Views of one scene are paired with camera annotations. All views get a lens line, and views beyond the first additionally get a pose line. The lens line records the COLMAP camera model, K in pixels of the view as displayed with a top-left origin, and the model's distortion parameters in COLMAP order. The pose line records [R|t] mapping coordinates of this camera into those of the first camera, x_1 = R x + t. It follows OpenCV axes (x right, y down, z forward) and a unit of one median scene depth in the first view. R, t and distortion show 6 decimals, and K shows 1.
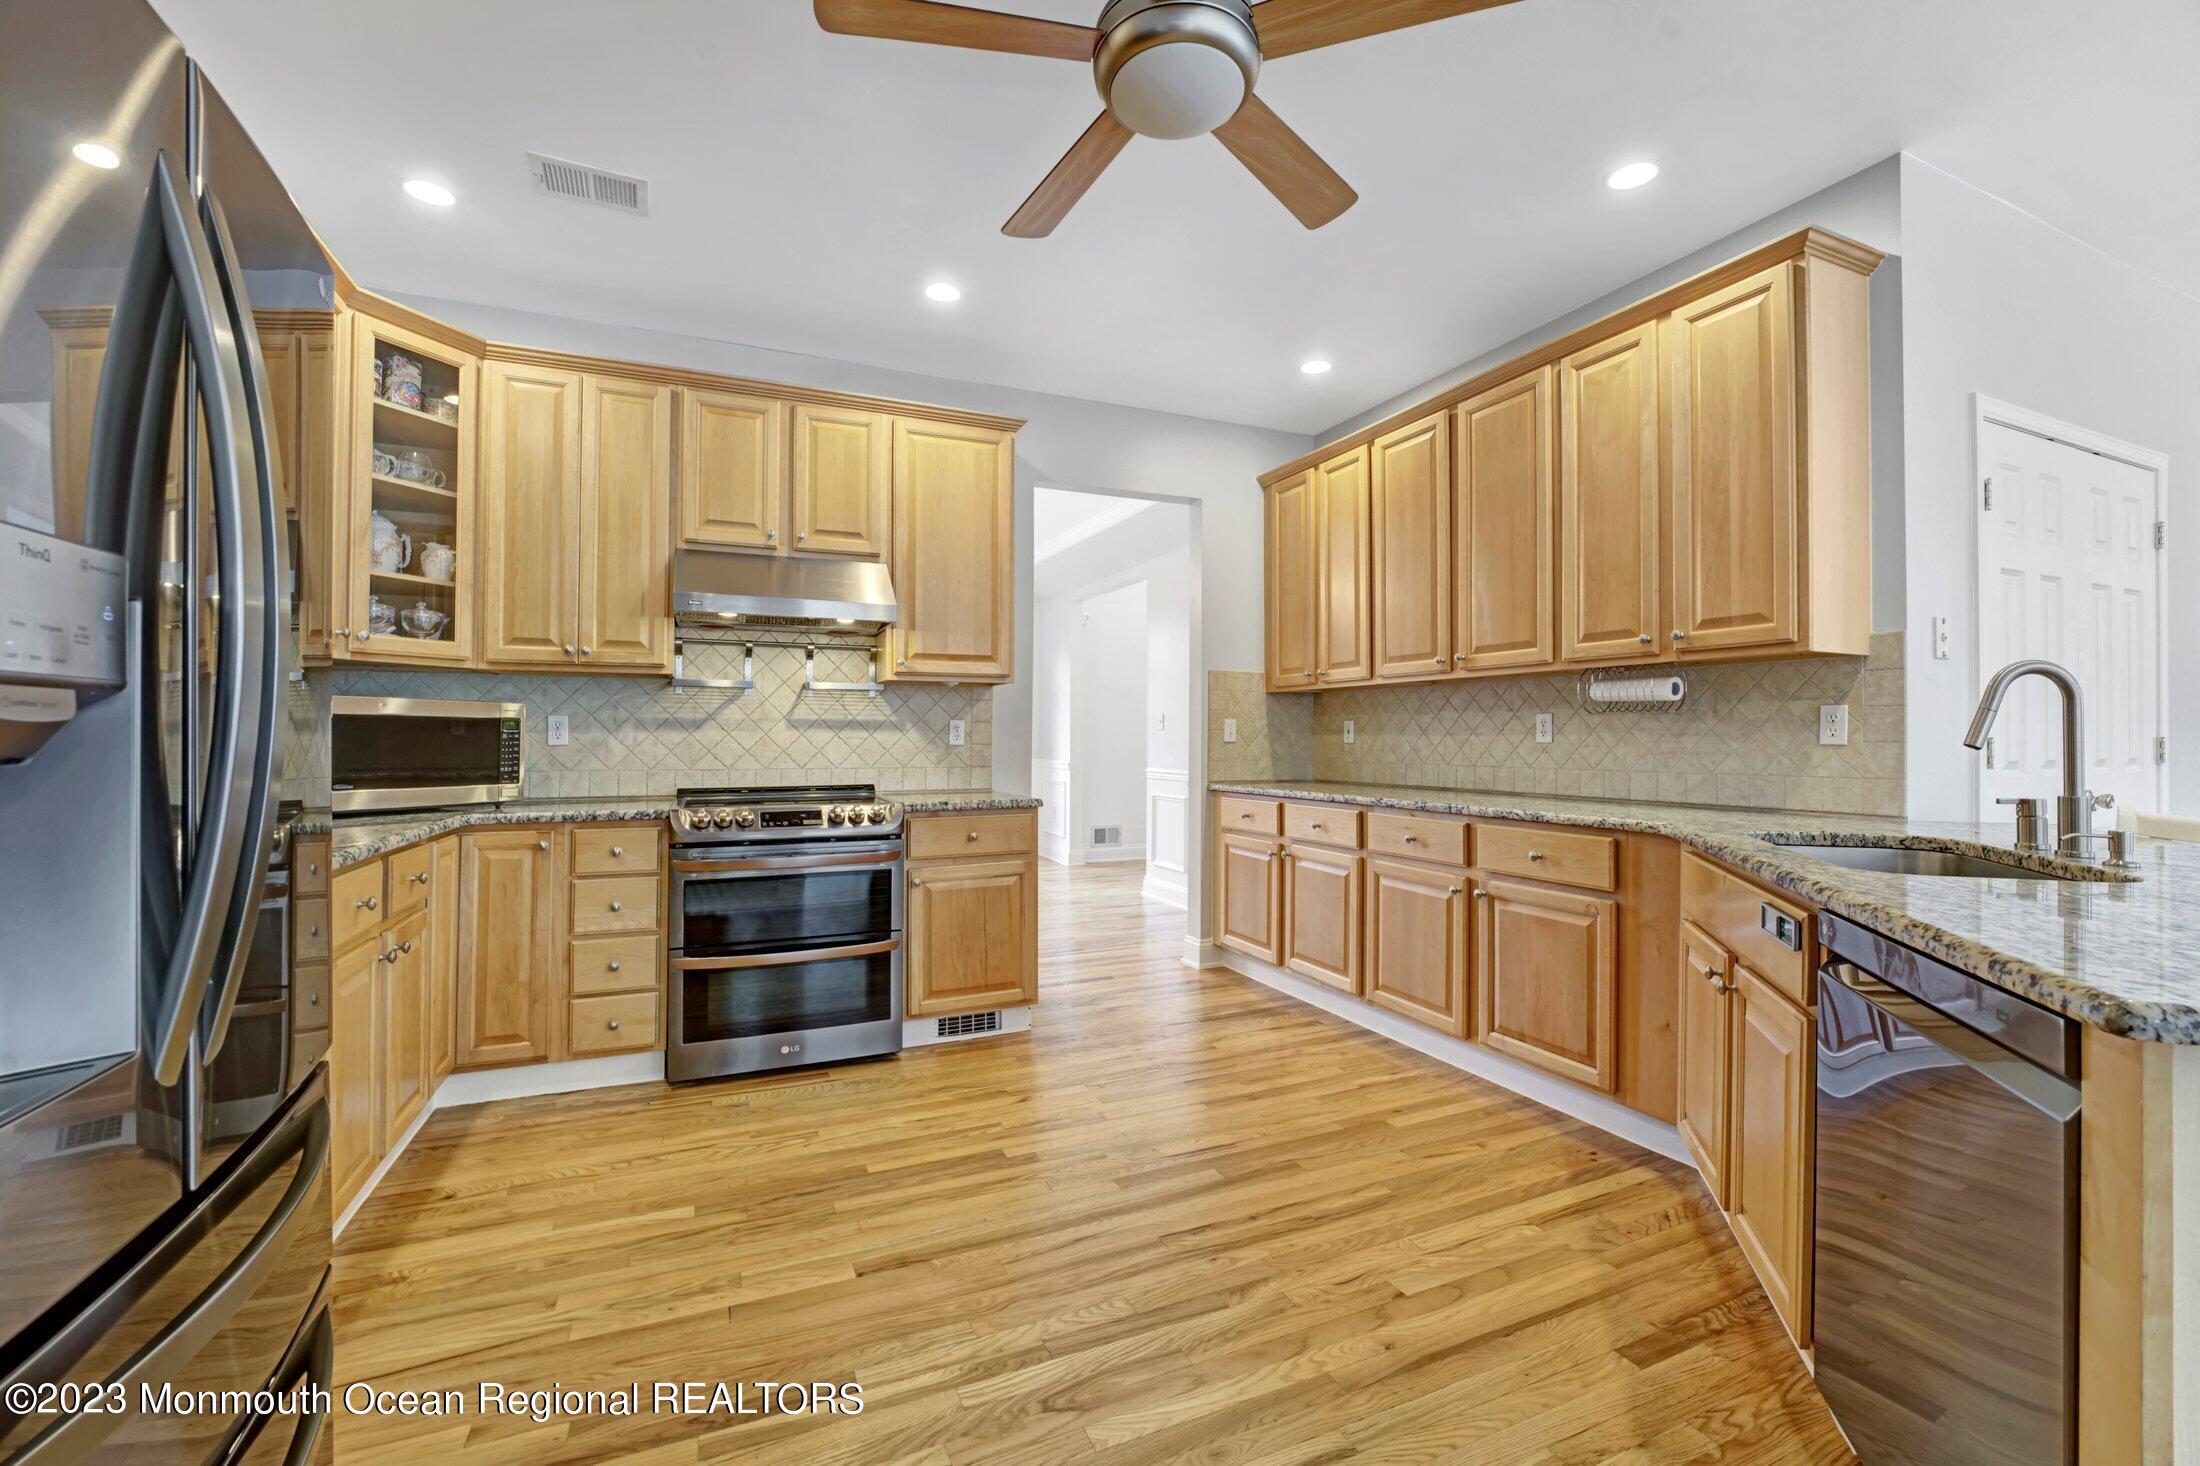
lens RADIAL K [[898.3, 0, 1101.8], [0, 898.3, 726.5], [0, 0, 1]] dist [-0.020128, -0.000046]
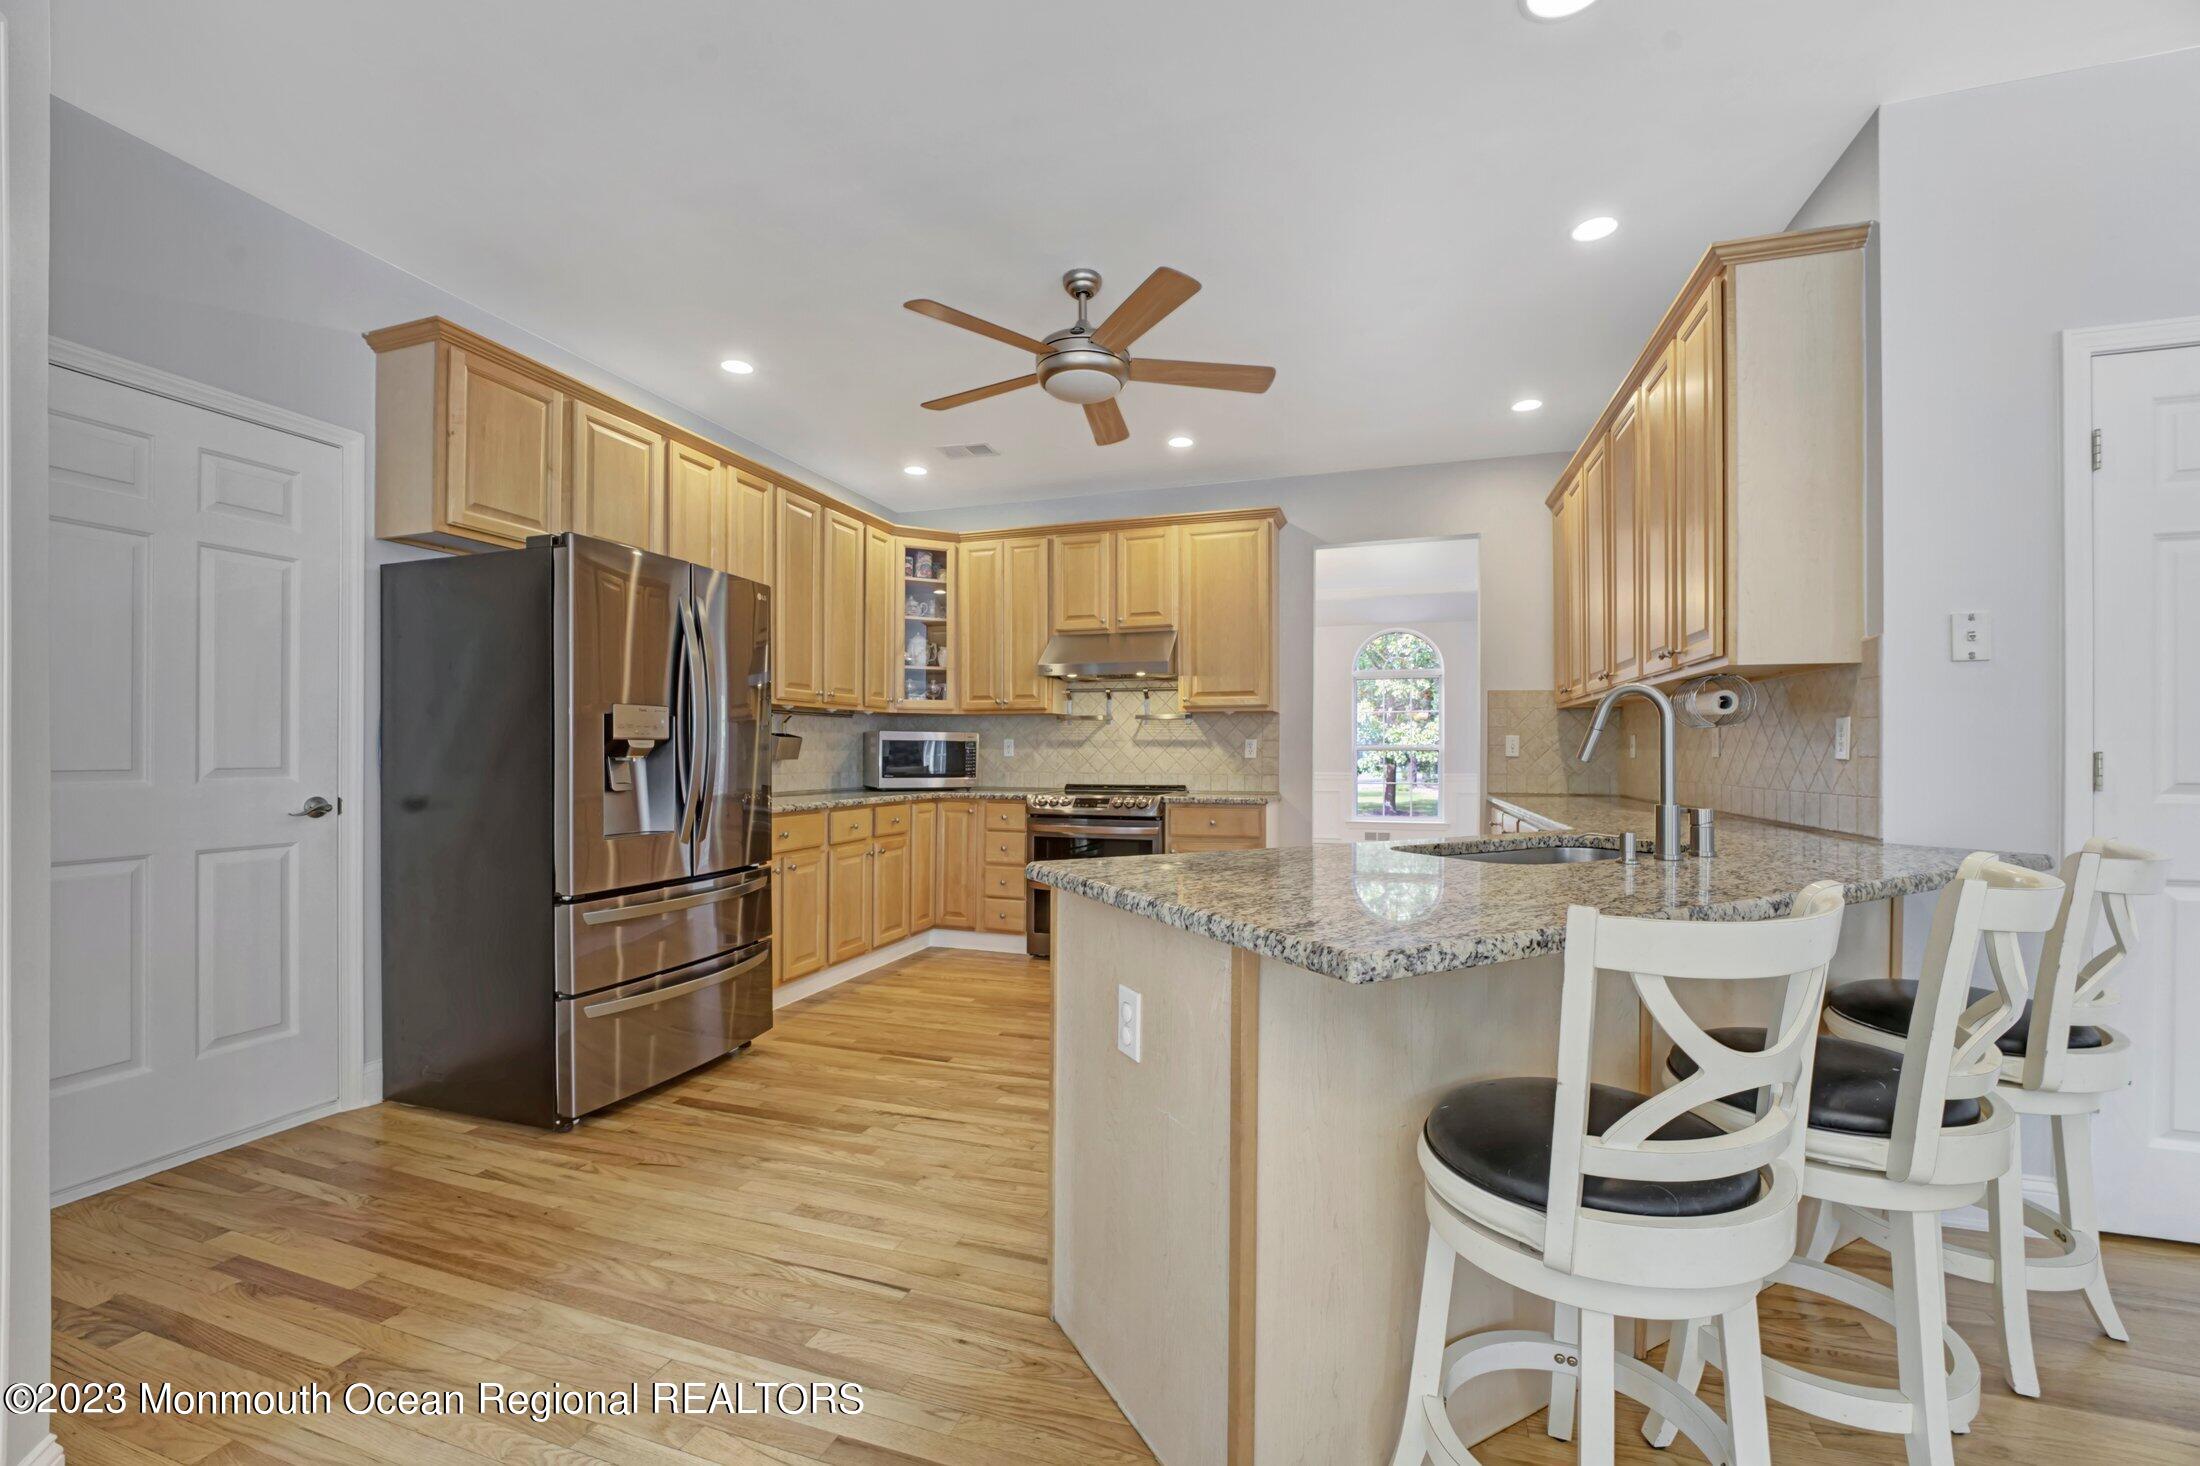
lens RADIAL K [[898.3, 0, 1107.5], [0, 898.3, 751.1], [0, 0, 1]] dist [-0.020128, -0.000046]
pose [[0.747648, -0.000252, -0.664095, 0.704139], [0.006799, 0.999950, 0.007276, -0.000579], [0.664061, -0.009955, 0.747612, -0.162922]]
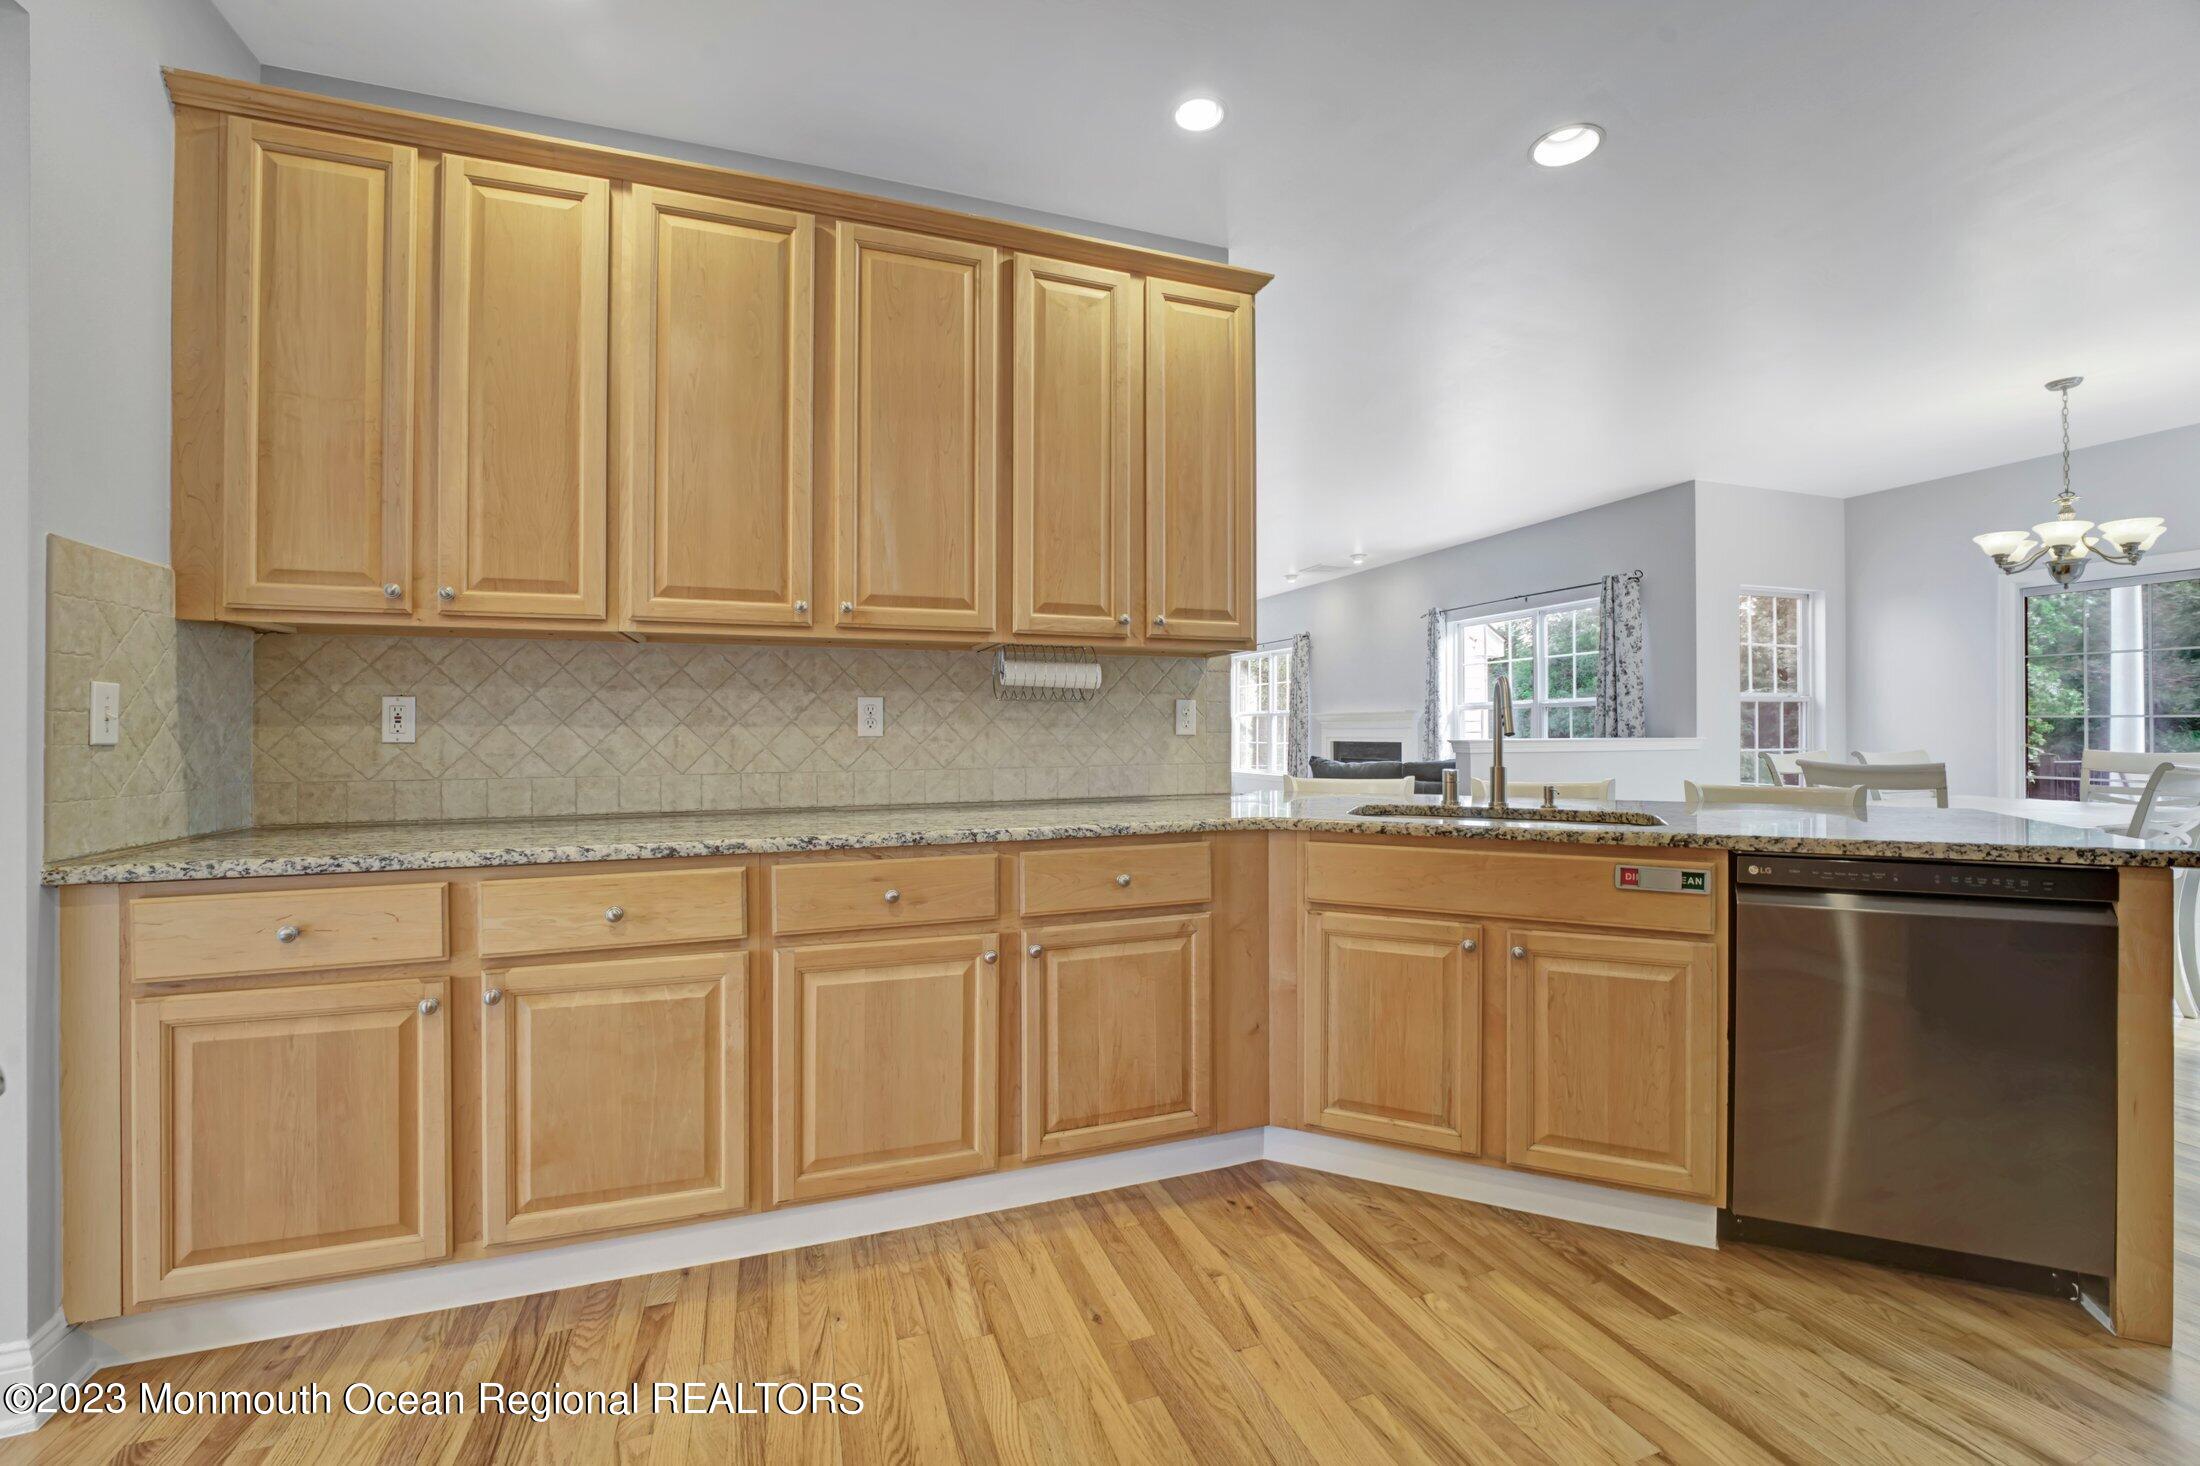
lens RADIAL K [[898.3, 0, 1103.1], [0, 898.3, 727.2], [0, 0, 1]] dist [-0.020128, -0.000046]
pose [[0.070554, 0.000690, 0.997508, -0.259713], [-0.009394, 0.999956, -0.000028, 0.009479], [-0.997464, -0.009369, 0.070557, 0.826580]]
